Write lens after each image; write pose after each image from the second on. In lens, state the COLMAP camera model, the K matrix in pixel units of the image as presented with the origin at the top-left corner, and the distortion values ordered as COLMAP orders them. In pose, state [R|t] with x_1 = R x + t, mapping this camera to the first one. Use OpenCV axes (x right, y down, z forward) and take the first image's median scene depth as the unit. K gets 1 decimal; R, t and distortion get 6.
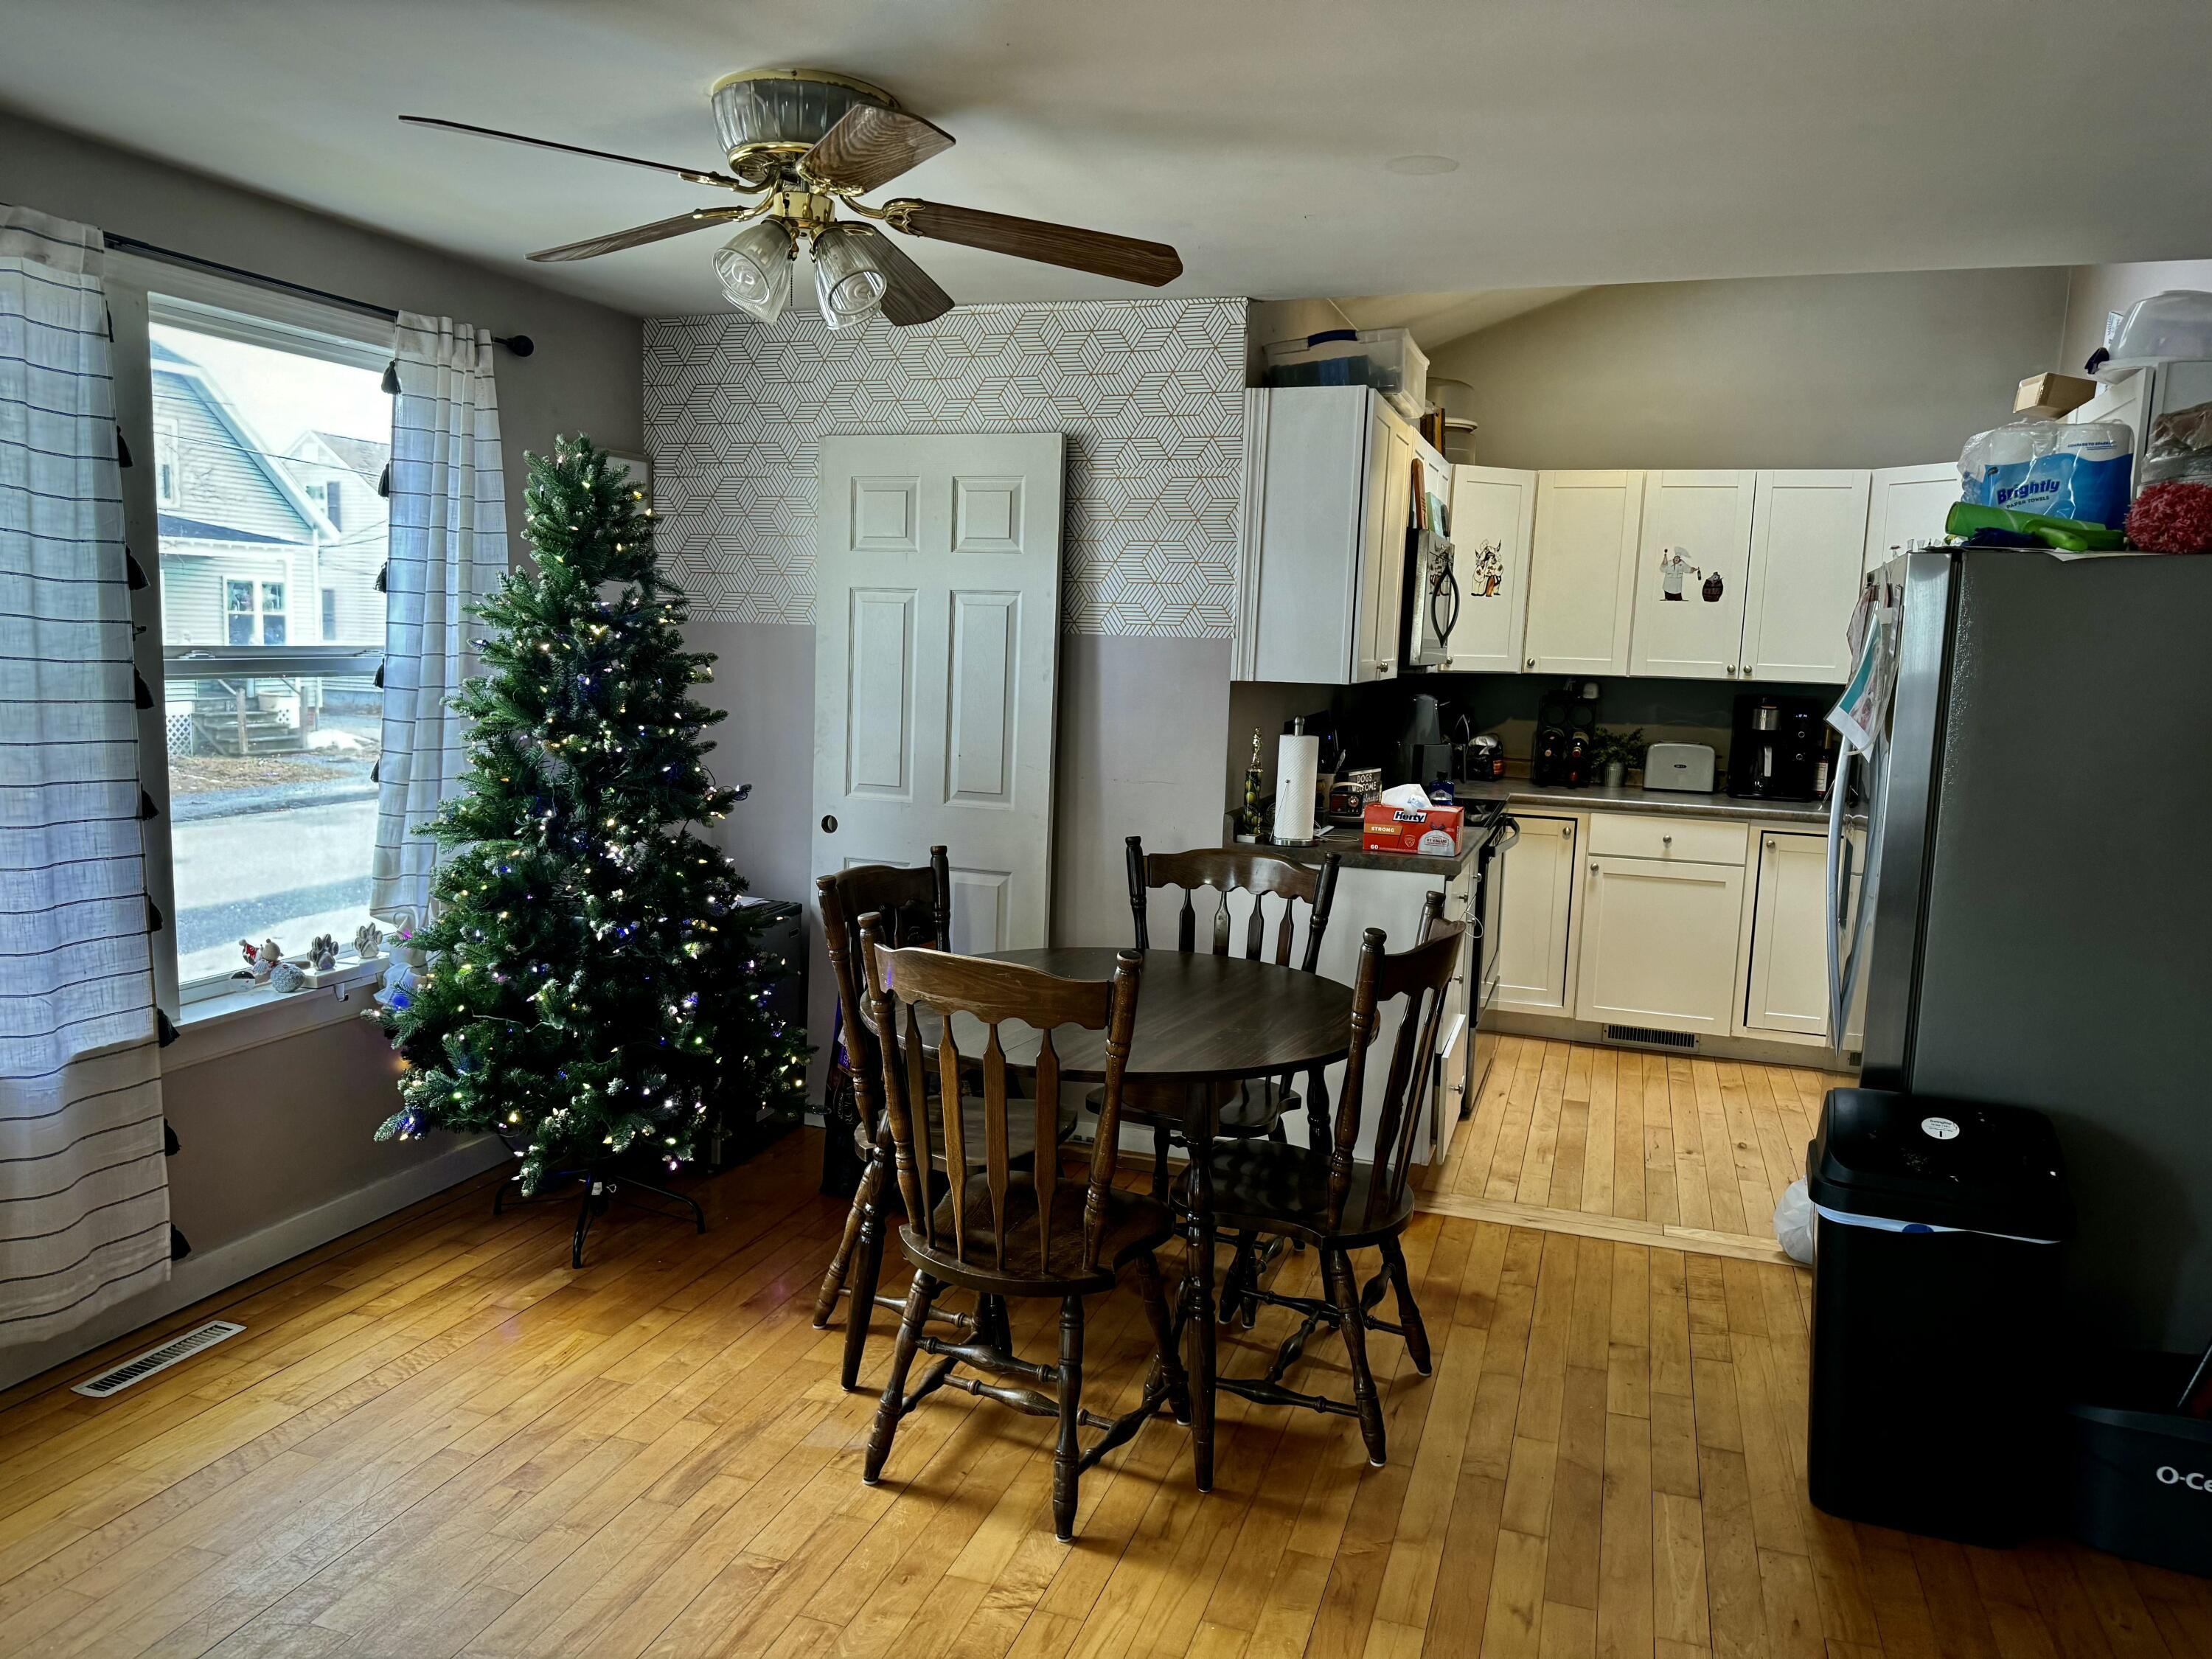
lens RADIAL K [[1566.9, 0, 1099.8], [0, 1566.9, 828.2], [0, 0, 1]] dist [0.055574, -0.072070]
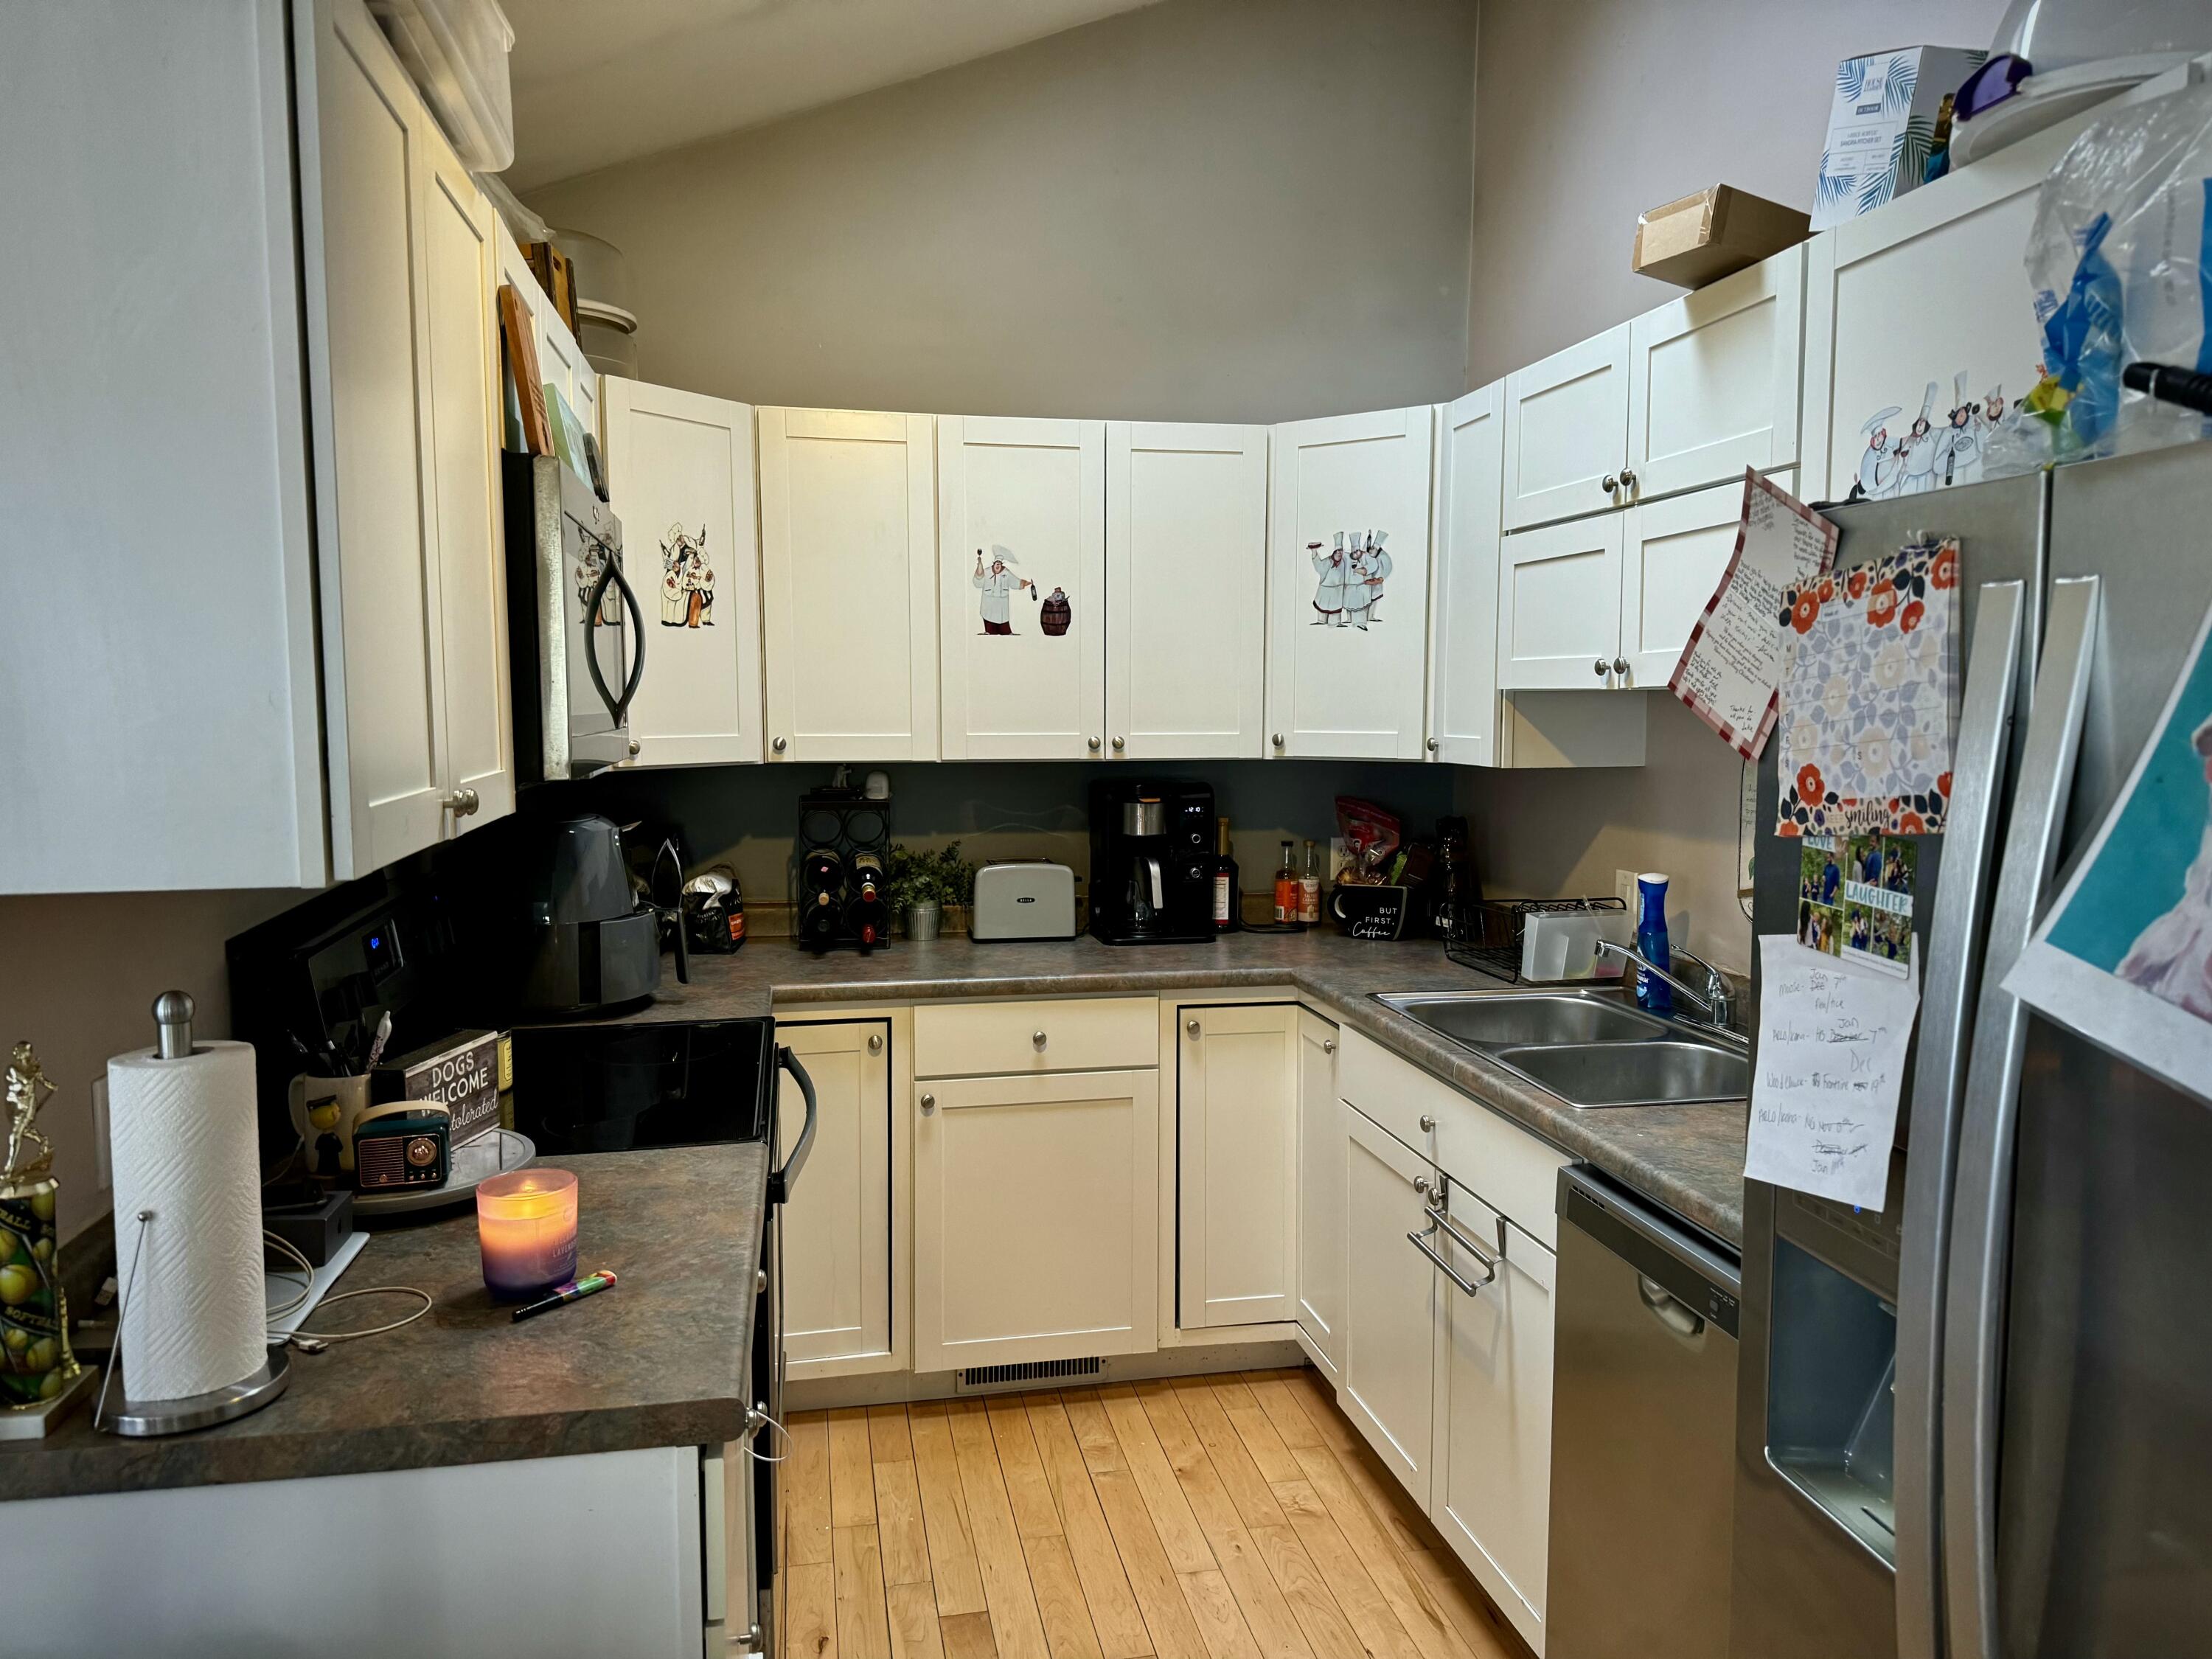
lens RADIAL K [[1523.8, 0, 1081.0], [0, 1523.8, 863.7], [0, 0, 1]] dist [0.210243, -0.300708]
pose [[0.873322, -0.083307, 0.479968, 0.100504], [0.086398, 0.996137, 0.015691, -0.062963], [-0.479421, 0.027765, 0.877146, 0.470935]]
